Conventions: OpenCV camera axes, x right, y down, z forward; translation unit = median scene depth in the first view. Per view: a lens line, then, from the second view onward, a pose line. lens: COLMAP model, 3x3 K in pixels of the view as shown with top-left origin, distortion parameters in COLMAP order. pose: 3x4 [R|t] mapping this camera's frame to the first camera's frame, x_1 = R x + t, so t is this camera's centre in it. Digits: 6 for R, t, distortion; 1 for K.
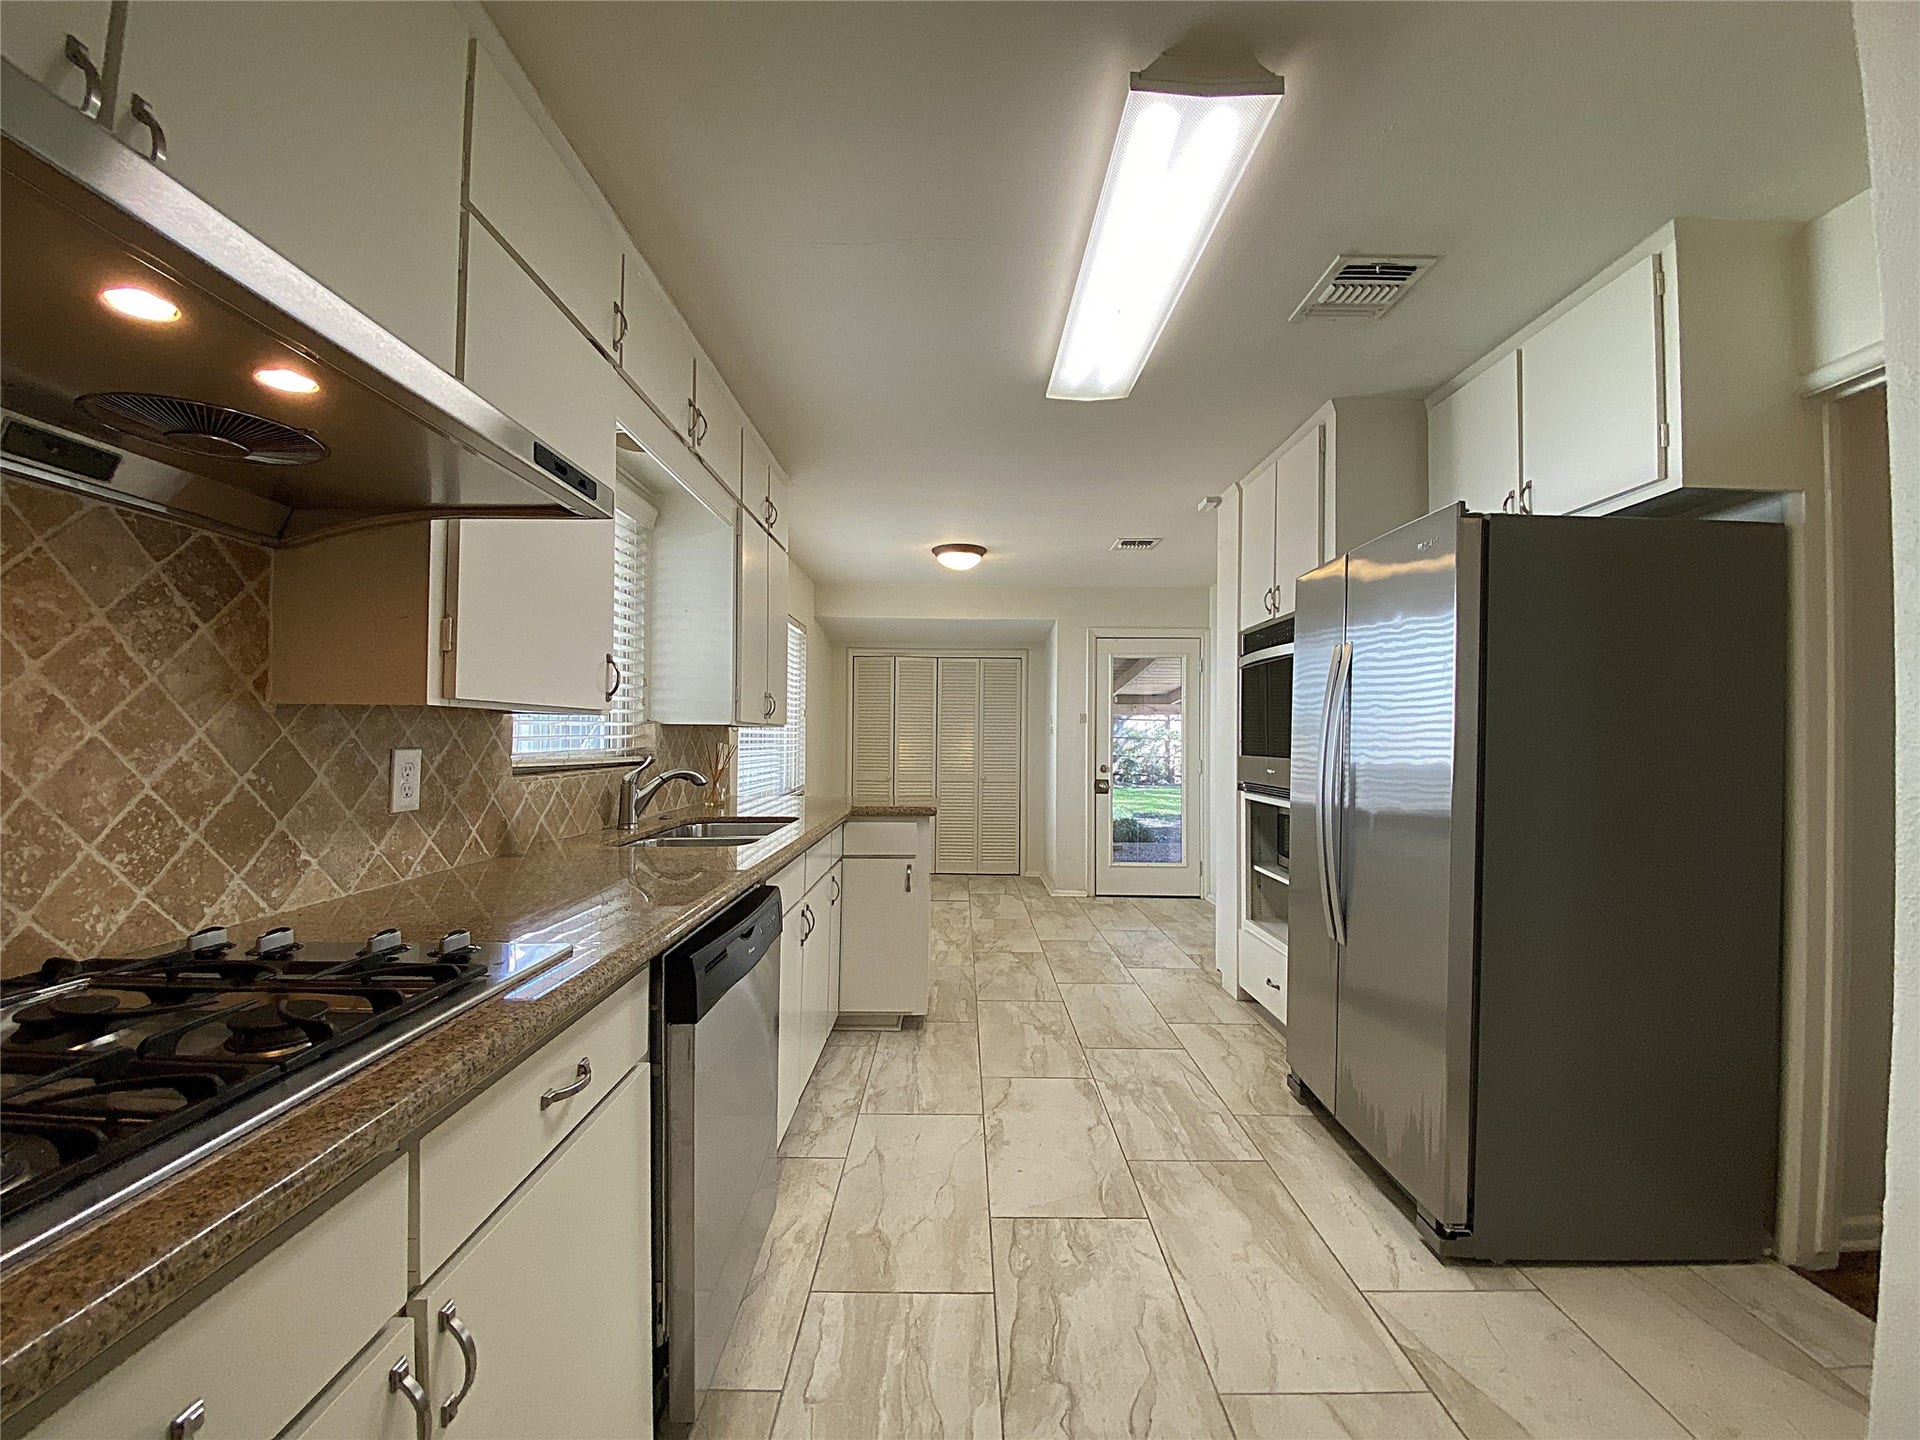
lens RADIAL K [[785.4, 0, 958.8], [0, 785.4, 727.8], [0, 0, 1]] dist [0.034375, -0.028306]
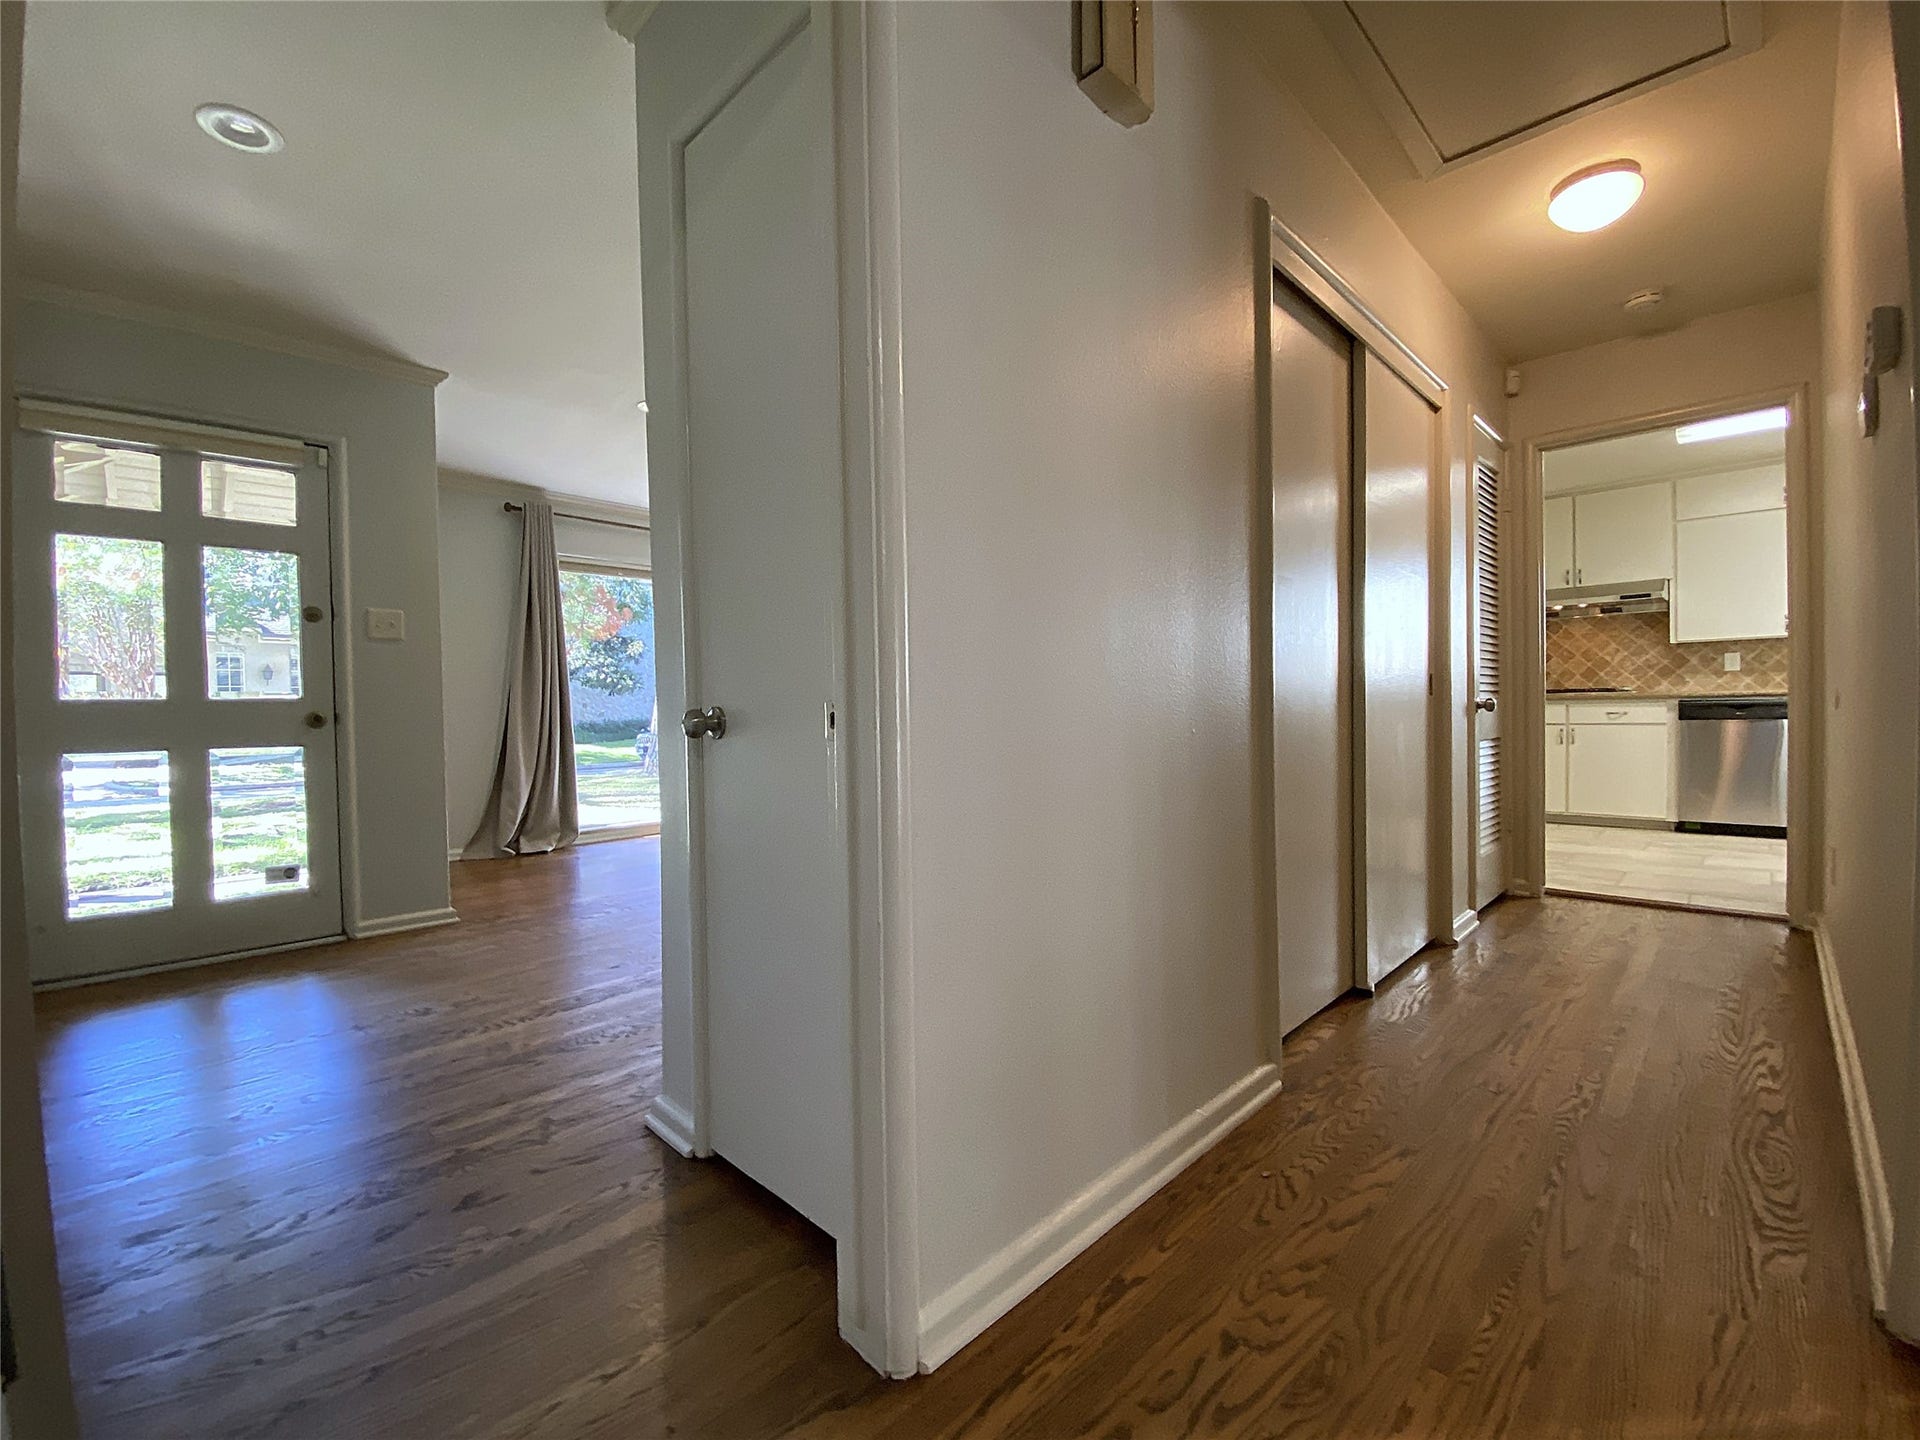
lens RADIAL K [[785.4, 0, 958.8], [0, 785.4, 727.8], [0, 0, 1]] dist [0.034375, -0.028306]
pose [[-0.701727, 0.036441, -0.711513, 4.231737], [0.031346, 0.999303, 0.020265, 0.180198], [0.711756, -0.008082, -0.702381, 1.018379]]
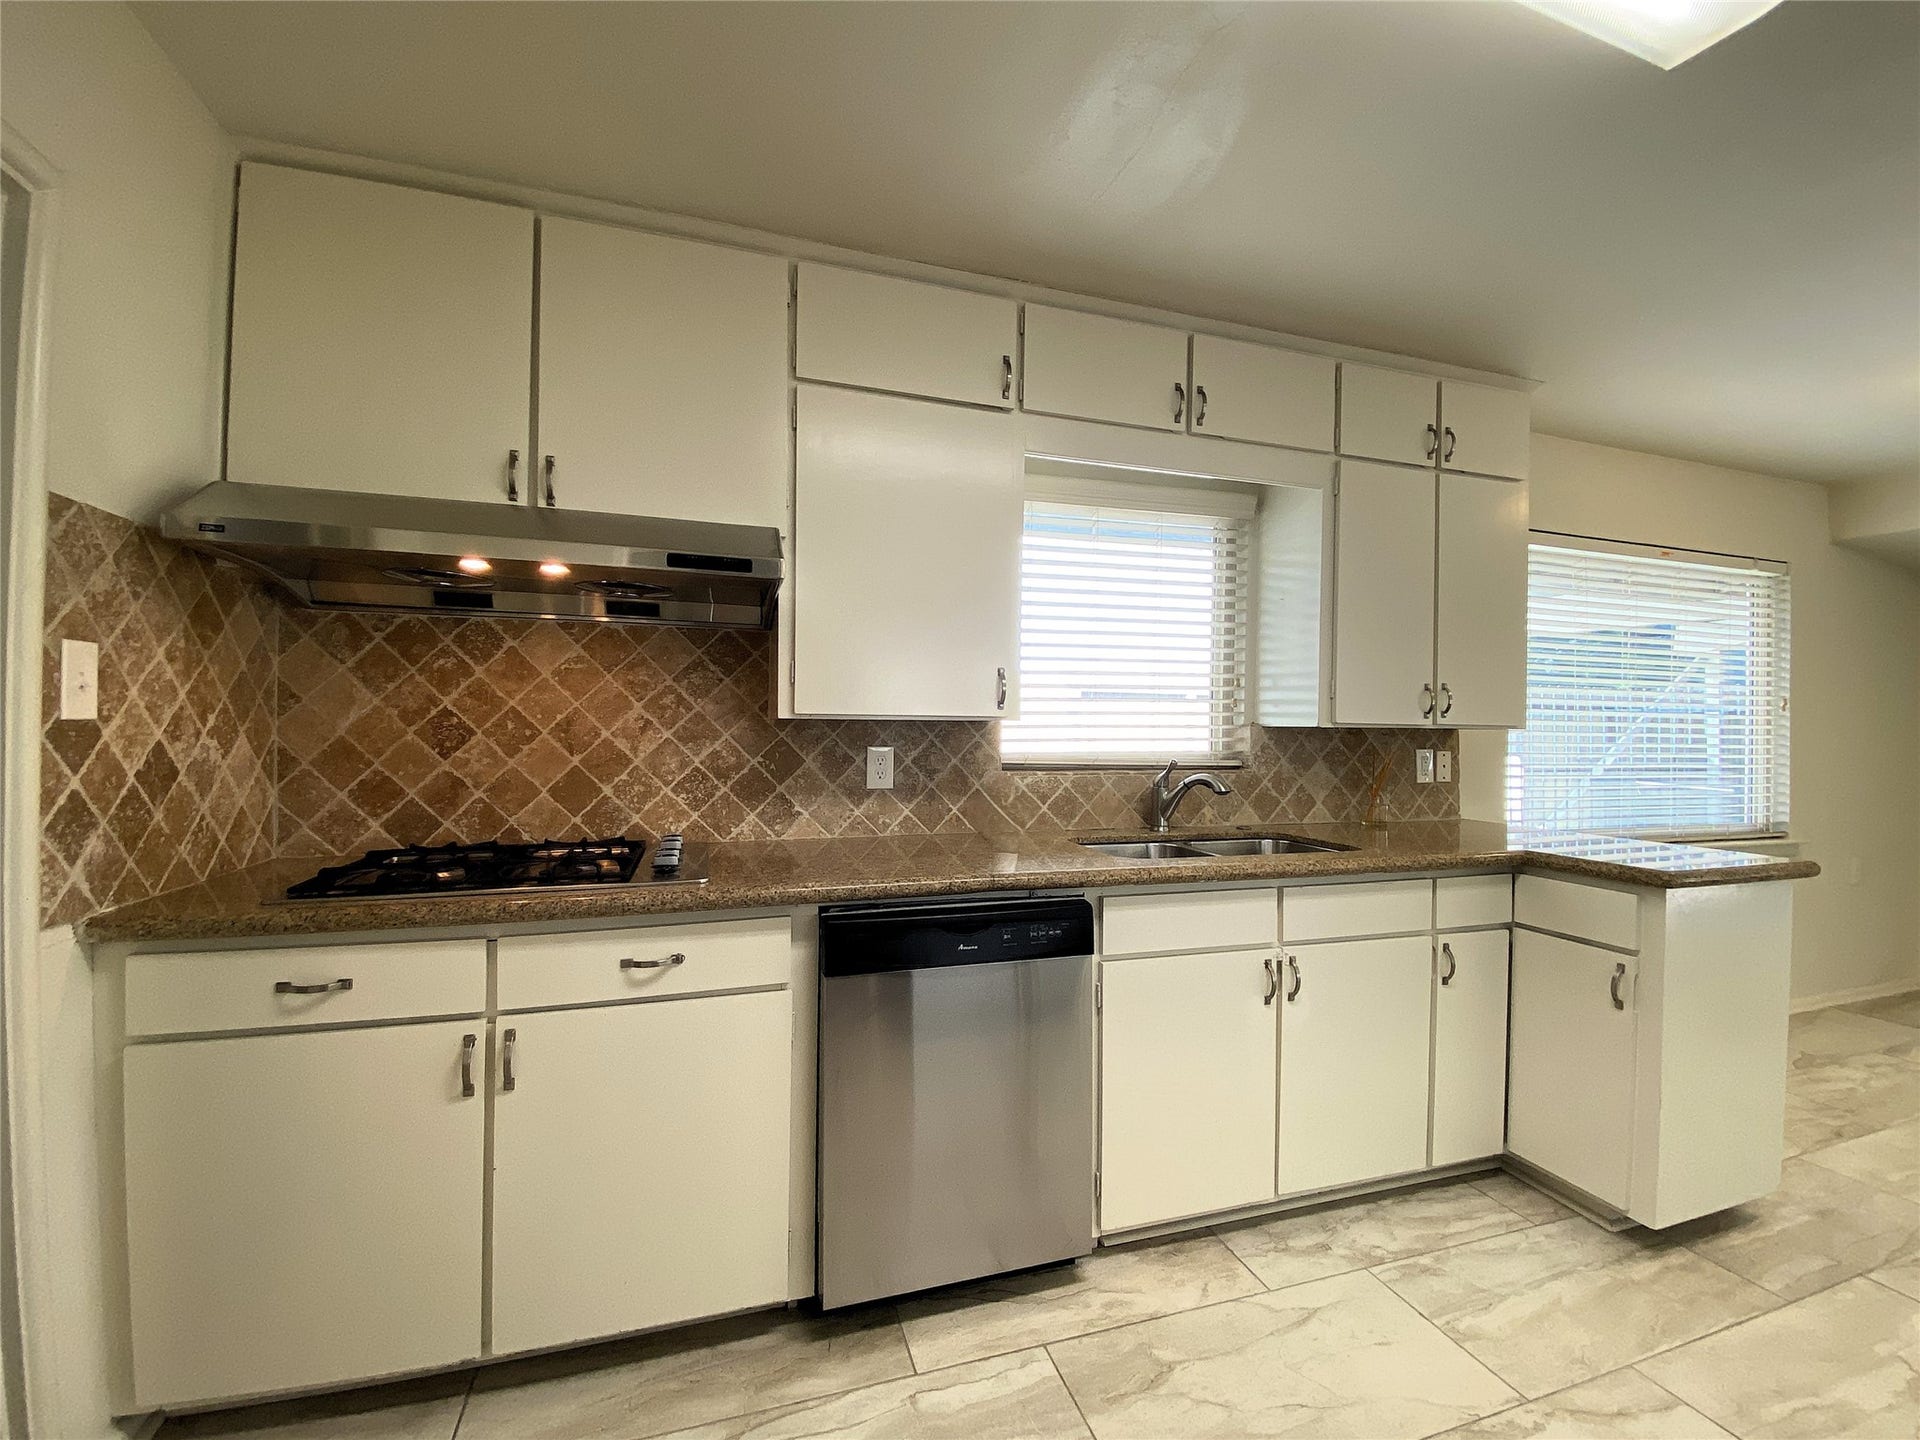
lens RADIAL K [[800.7, 0, 960.0], [0, 800.7, 720.0], [0, 0, 1]] dist [0.060555, -0.036153]
pose [[0.316373, 0.001320, -0.948634, 0.764602], [-0.001482, 0.999998, 0.000897, -0.023913], [0.948634, 0.001122, 0.316374, 0.668484]]
